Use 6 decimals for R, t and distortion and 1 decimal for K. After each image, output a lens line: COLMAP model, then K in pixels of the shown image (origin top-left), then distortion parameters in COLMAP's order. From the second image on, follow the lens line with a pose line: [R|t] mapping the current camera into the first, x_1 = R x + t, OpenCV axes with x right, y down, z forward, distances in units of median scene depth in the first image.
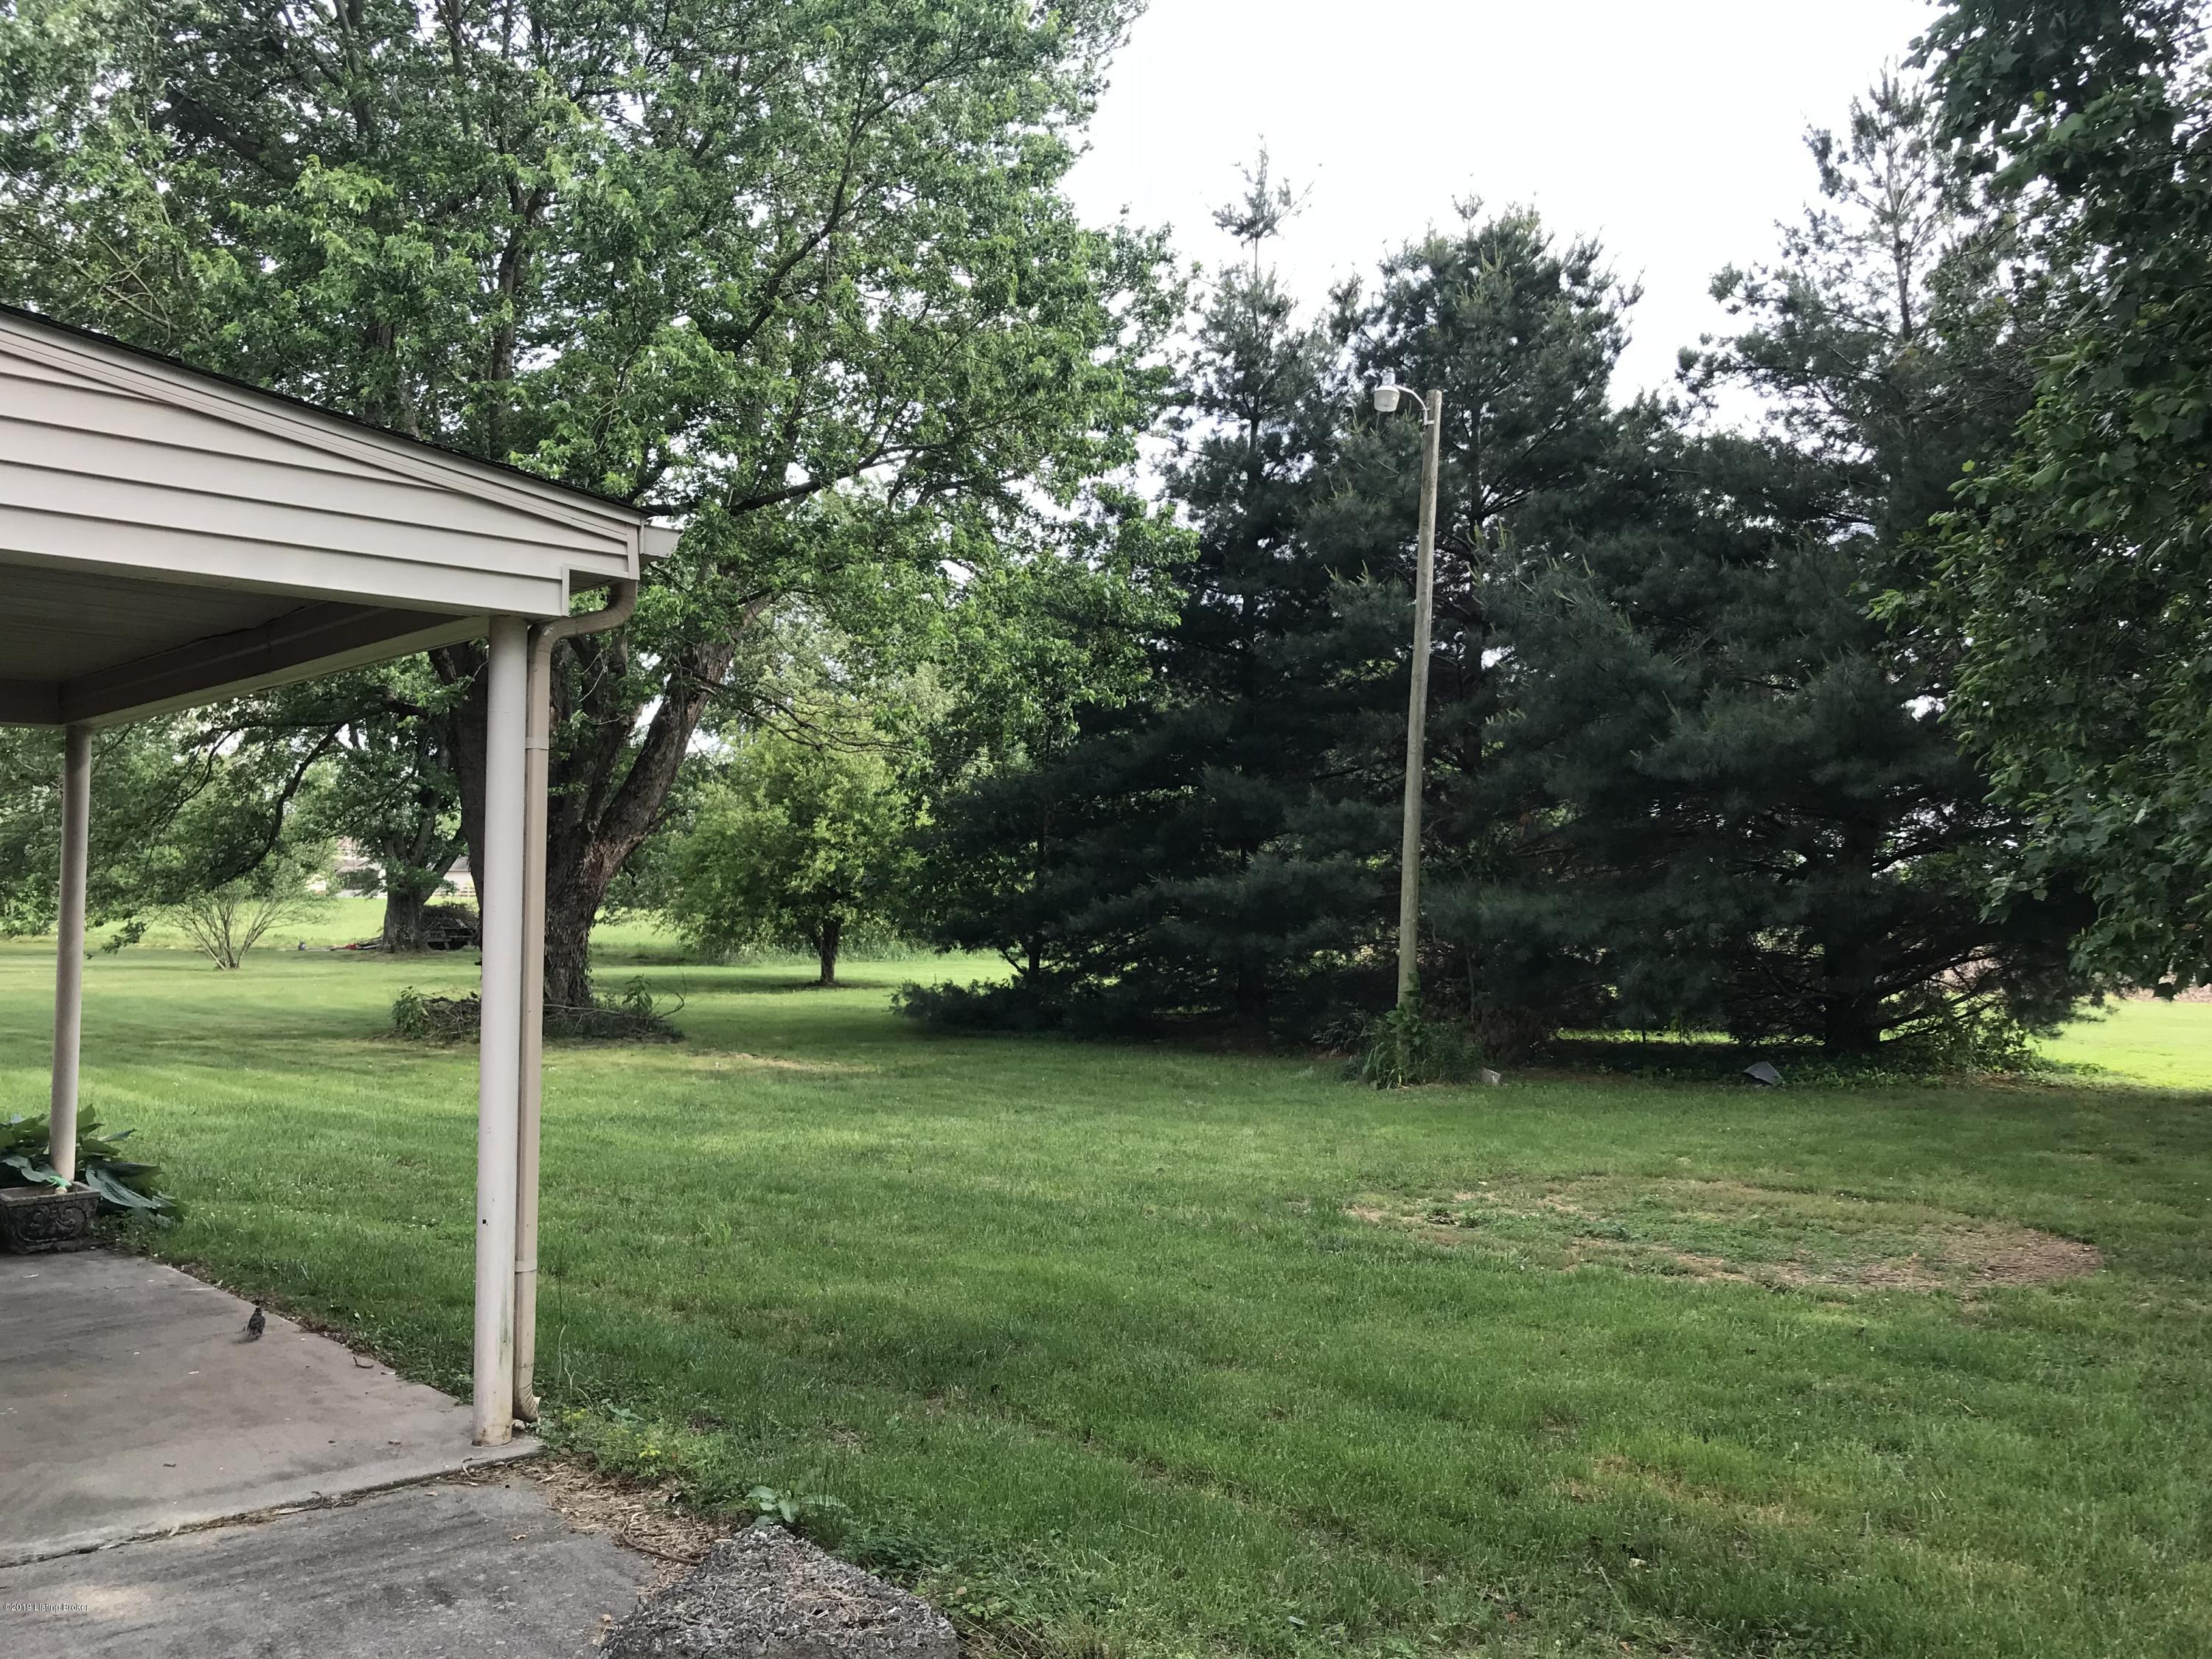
lens RADIAL K [[1806.7, 0, 1106.5], [0, 1806.7, 842.4], [0, 0, 1]] dist [0.039272, -0.049412]
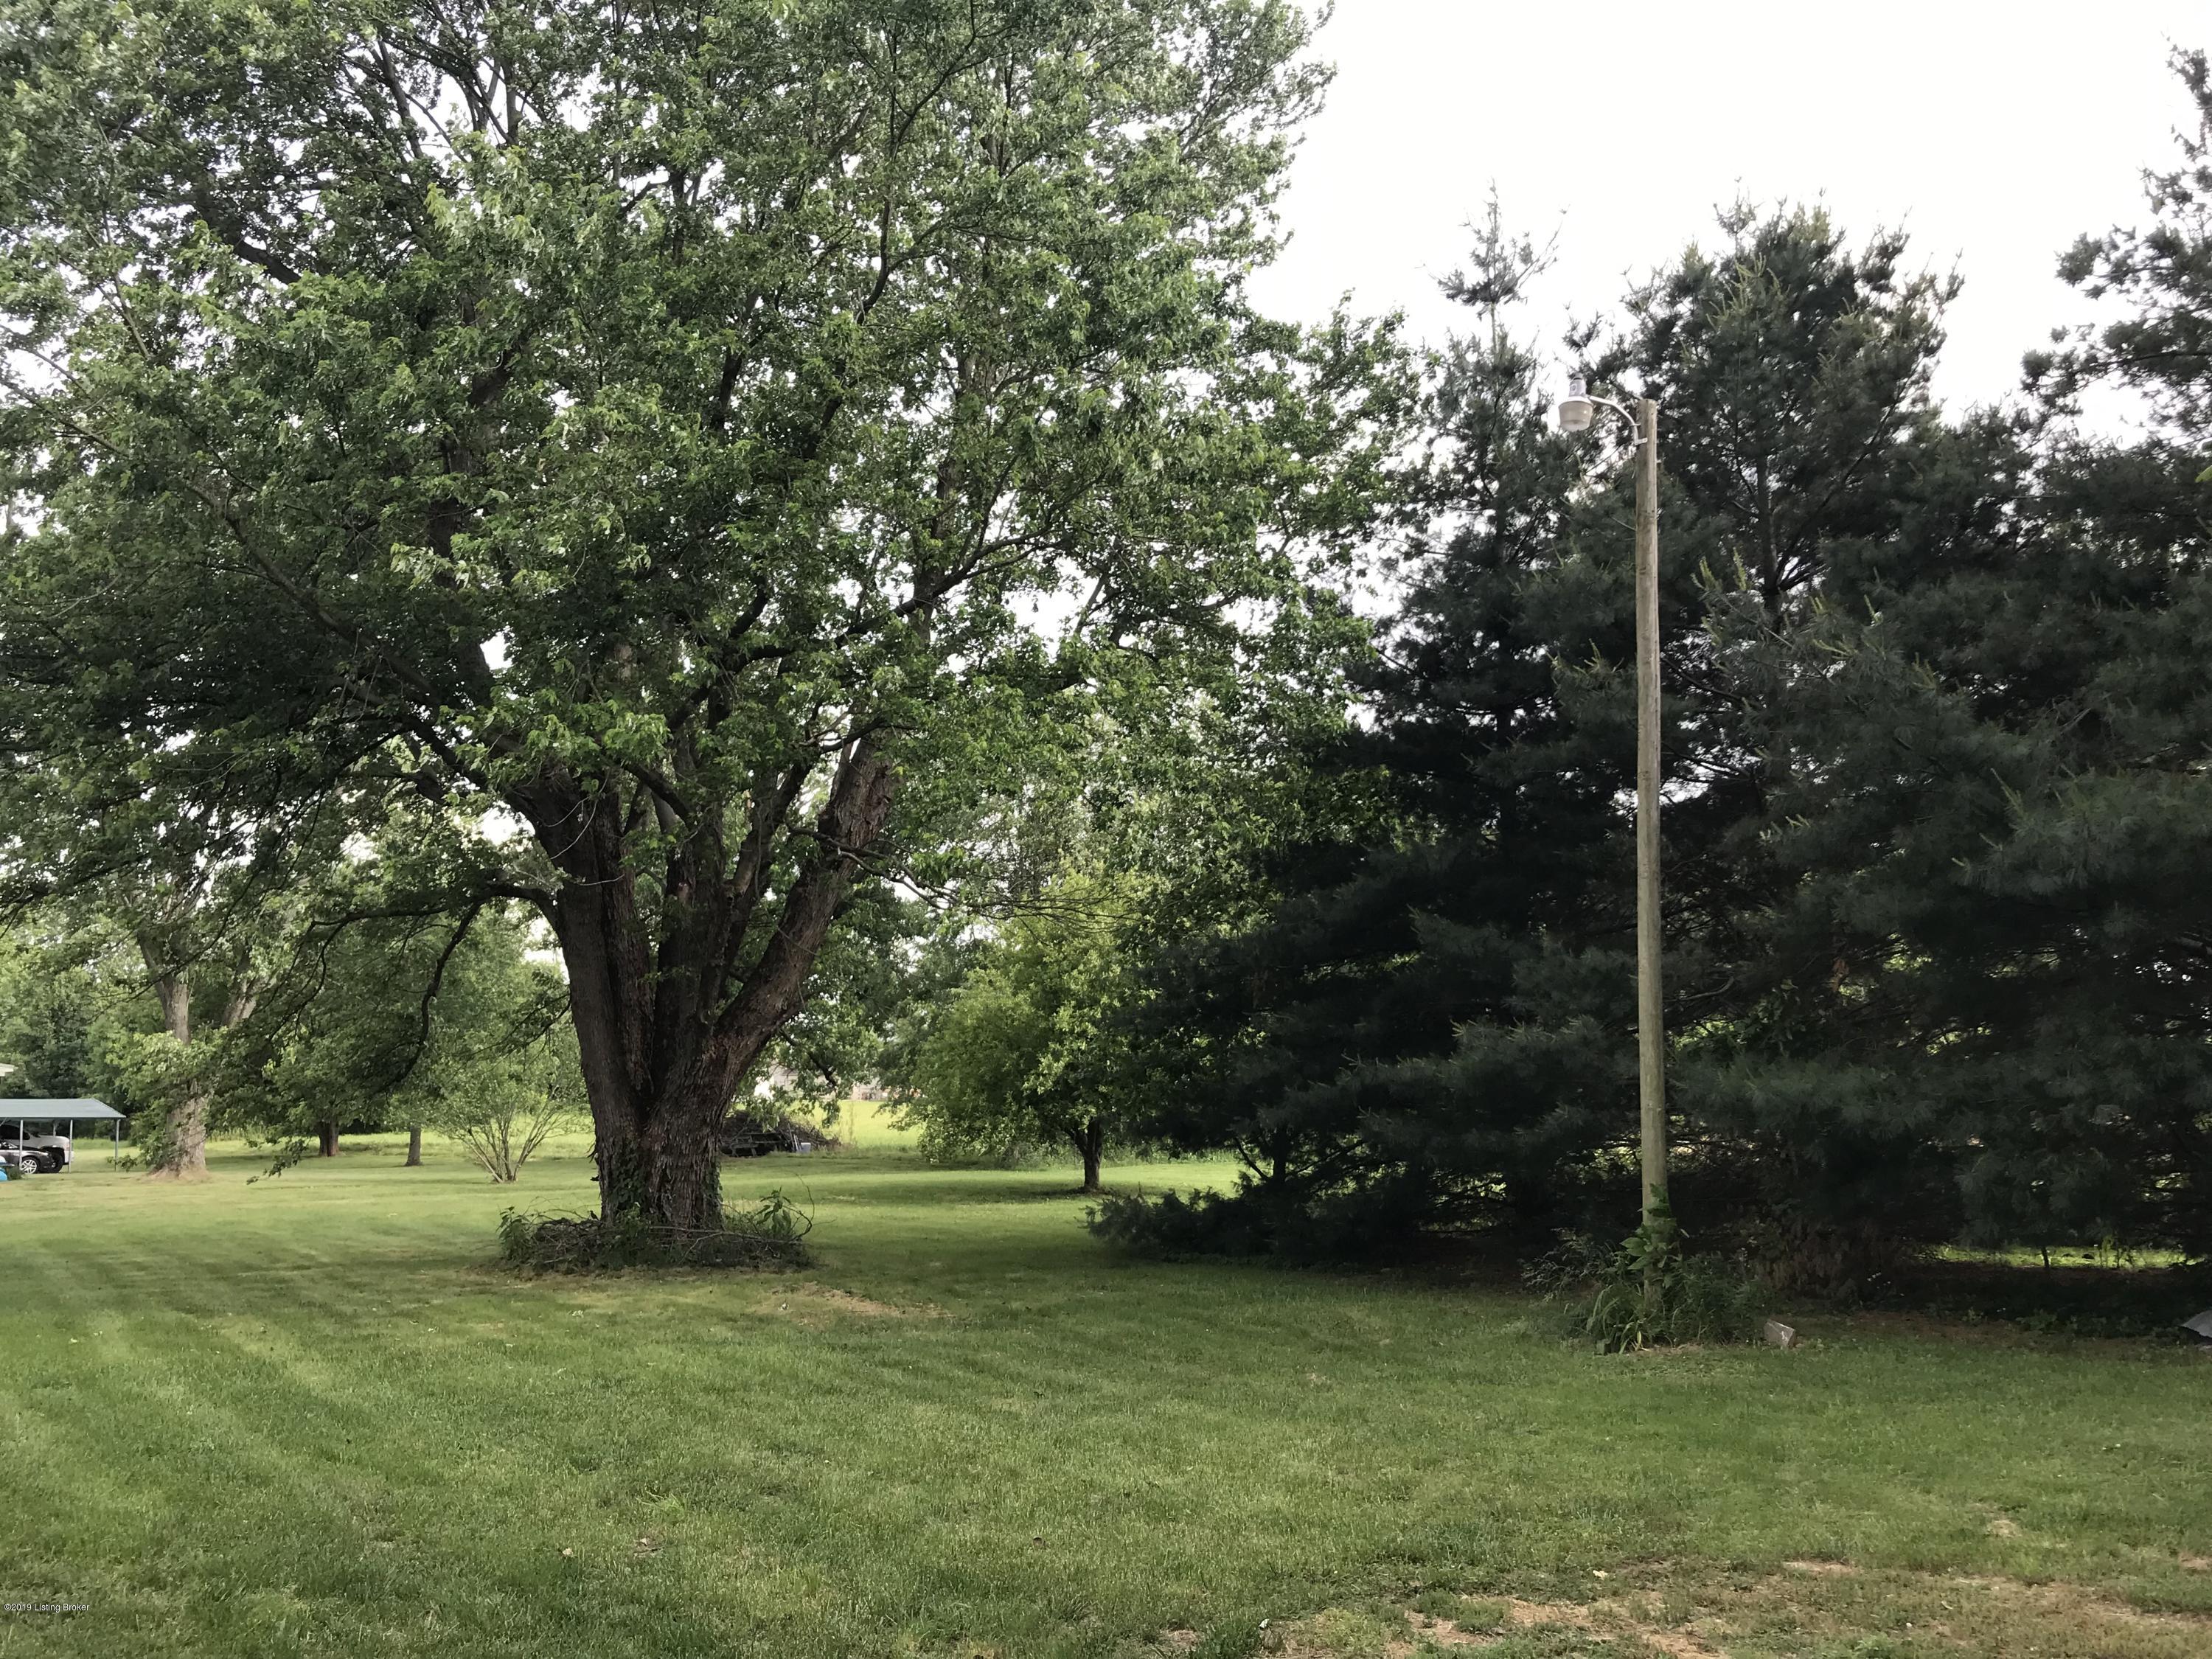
lens RADIAL K [[1806.7, 0, 1106.5], [0, 1806.7, 842.4], [0, 0, 1]] dist [0.039272, -0.049412]
pose [[0.974448, -0.053700, -0.218100, 0.093186], [0.030476, 0.993631, -0.108486, 0.007056], [0.222537, 0.099067, 0.969878, 0.184778]]
